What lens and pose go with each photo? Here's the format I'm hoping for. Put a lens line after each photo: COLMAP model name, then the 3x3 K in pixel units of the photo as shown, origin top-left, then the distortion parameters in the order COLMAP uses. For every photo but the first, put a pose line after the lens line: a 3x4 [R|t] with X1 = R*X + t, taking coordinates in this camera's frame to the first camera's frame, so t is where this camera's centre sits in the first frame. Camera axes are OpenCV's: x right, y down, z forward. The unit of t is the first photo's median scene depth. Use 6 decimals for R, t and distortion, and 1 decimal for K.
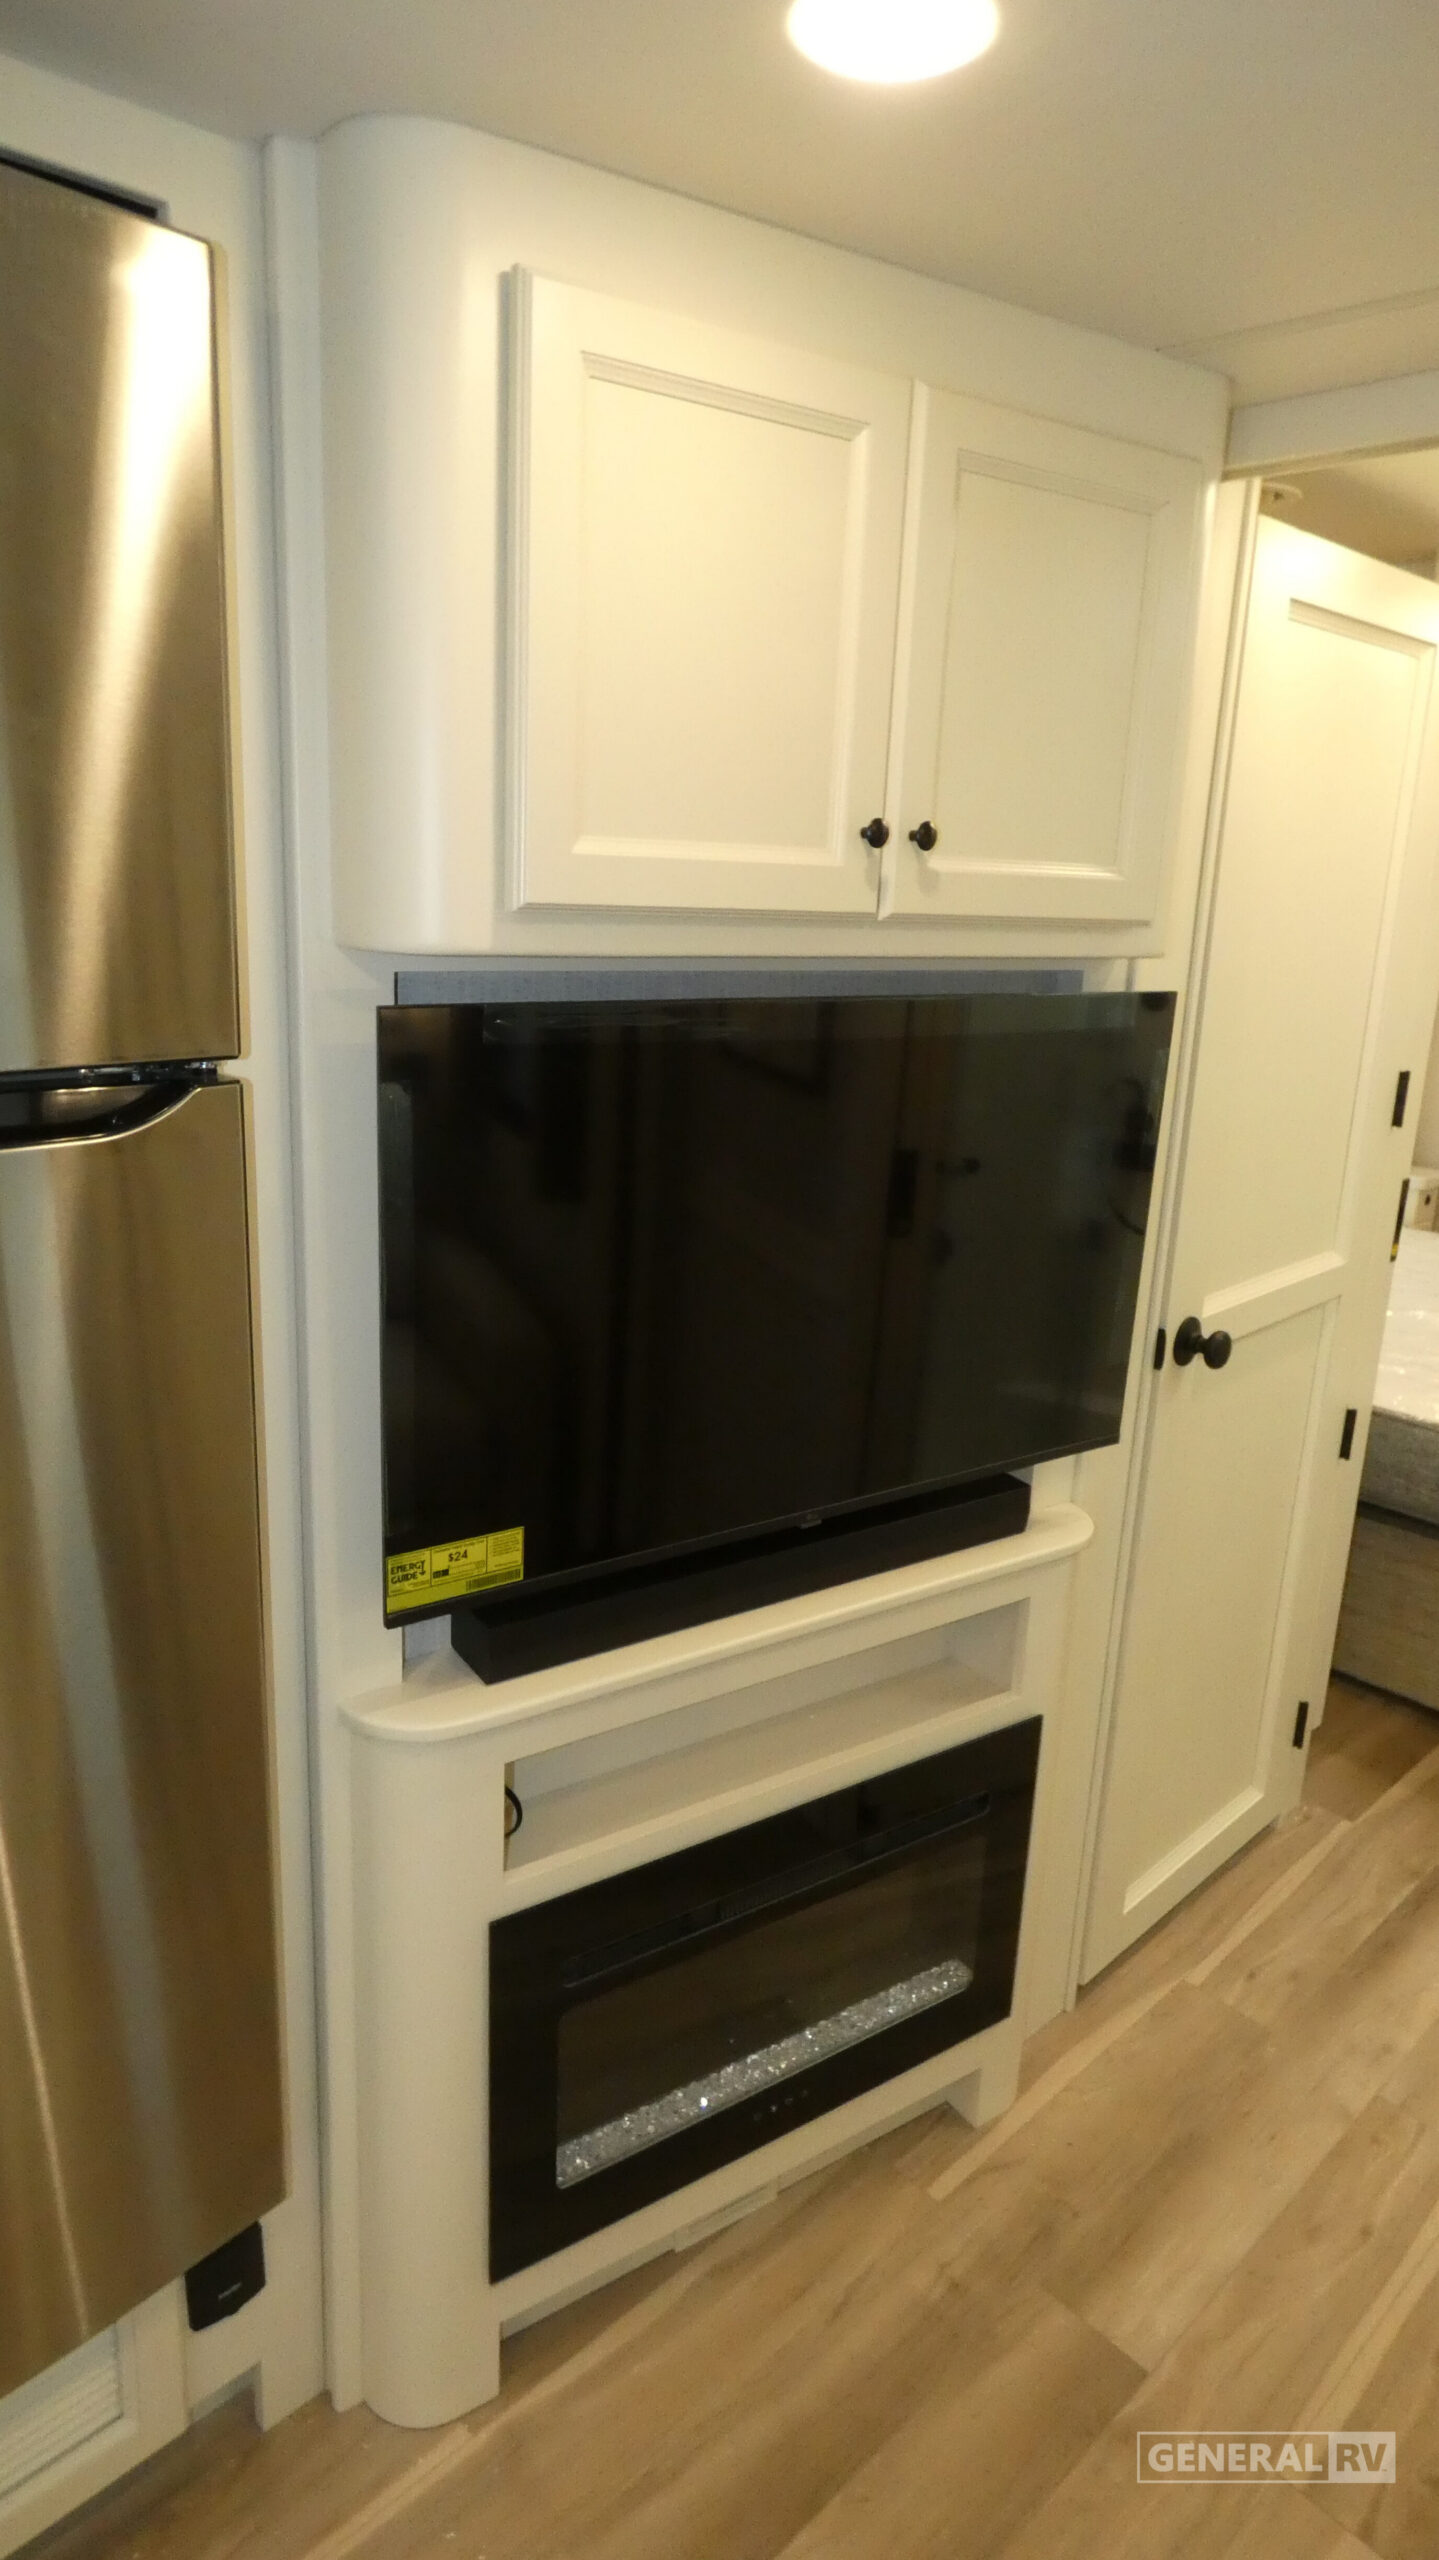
lens RADIAL K [[1525.0, 0, 719.5], [0, 1525.0, 1280.0], [0, 0, 1]] dist [-0.008479, 0.000567]
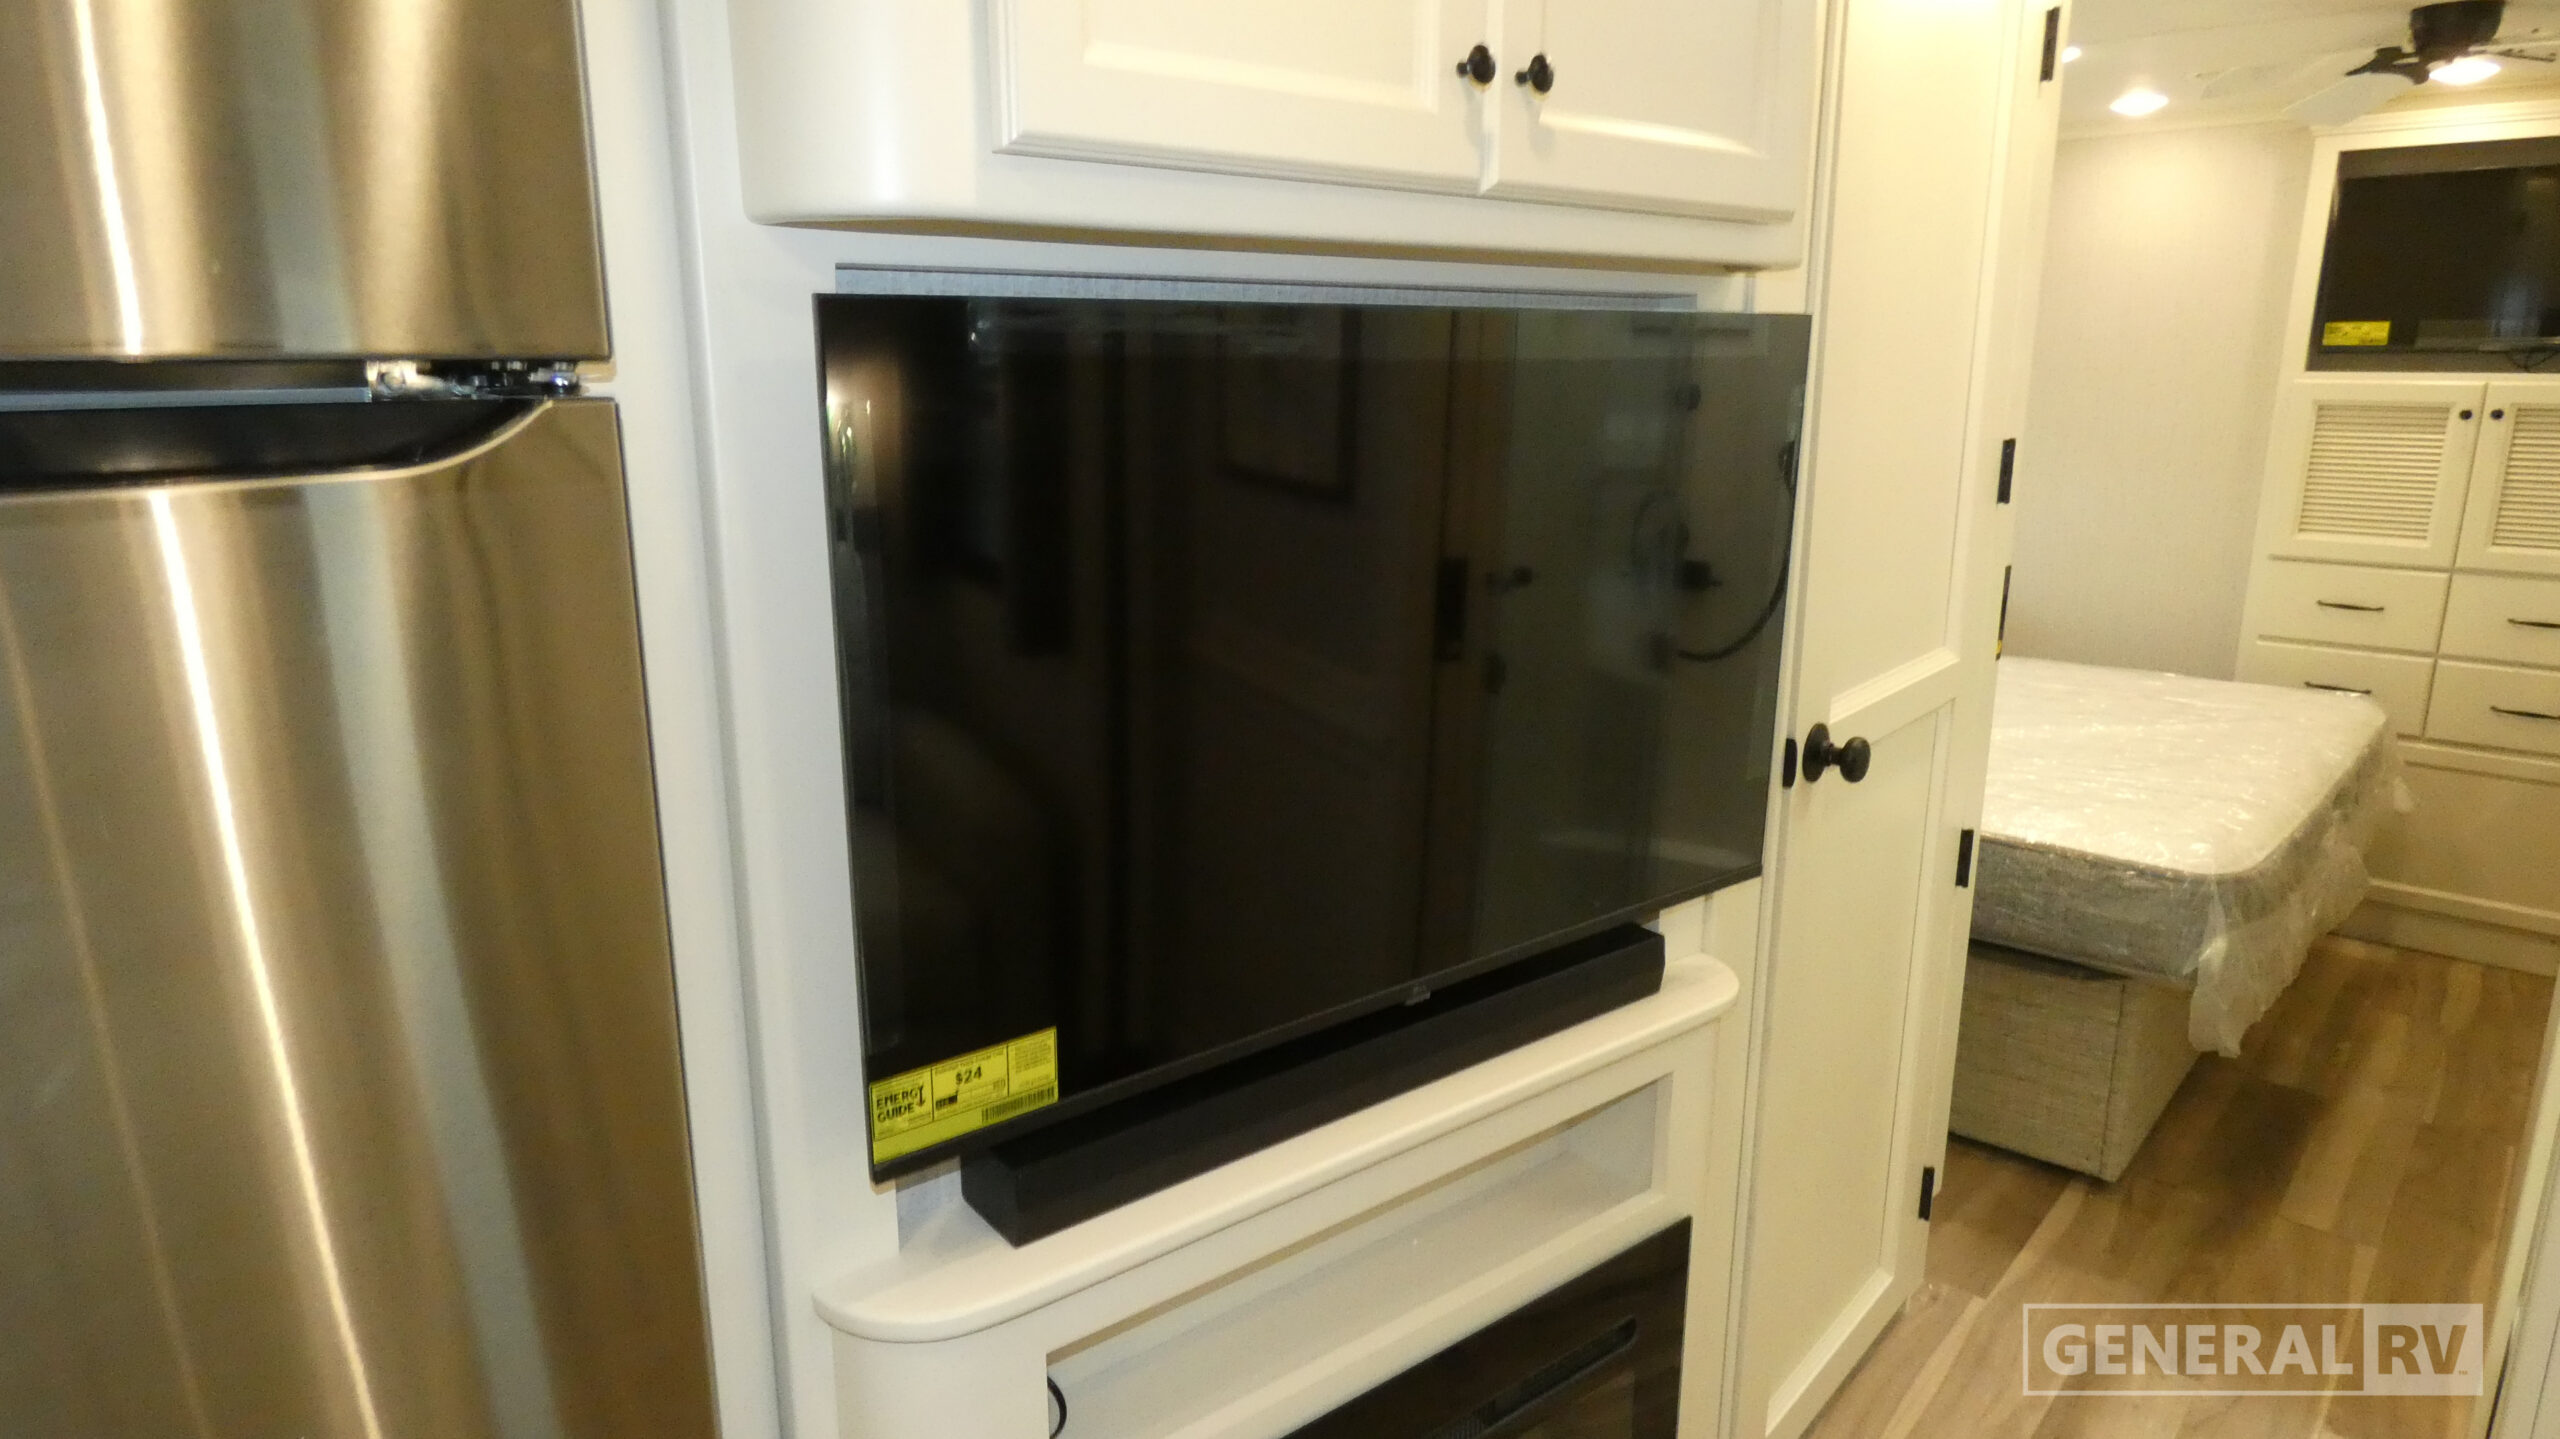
lens RADIAL K [[1525.0, 0, 1273.4], [0, 1525.0, 719.7], [0, 0, 1]] dist [-0.008479, 0.000567]
pose [[0.996450, -0.059620, 0.059443, -0.048187], [0.061485, 0.997655, -0.030065, 0.034631], [-0.057512, 0.033613, 0.997779, 0.210991]]
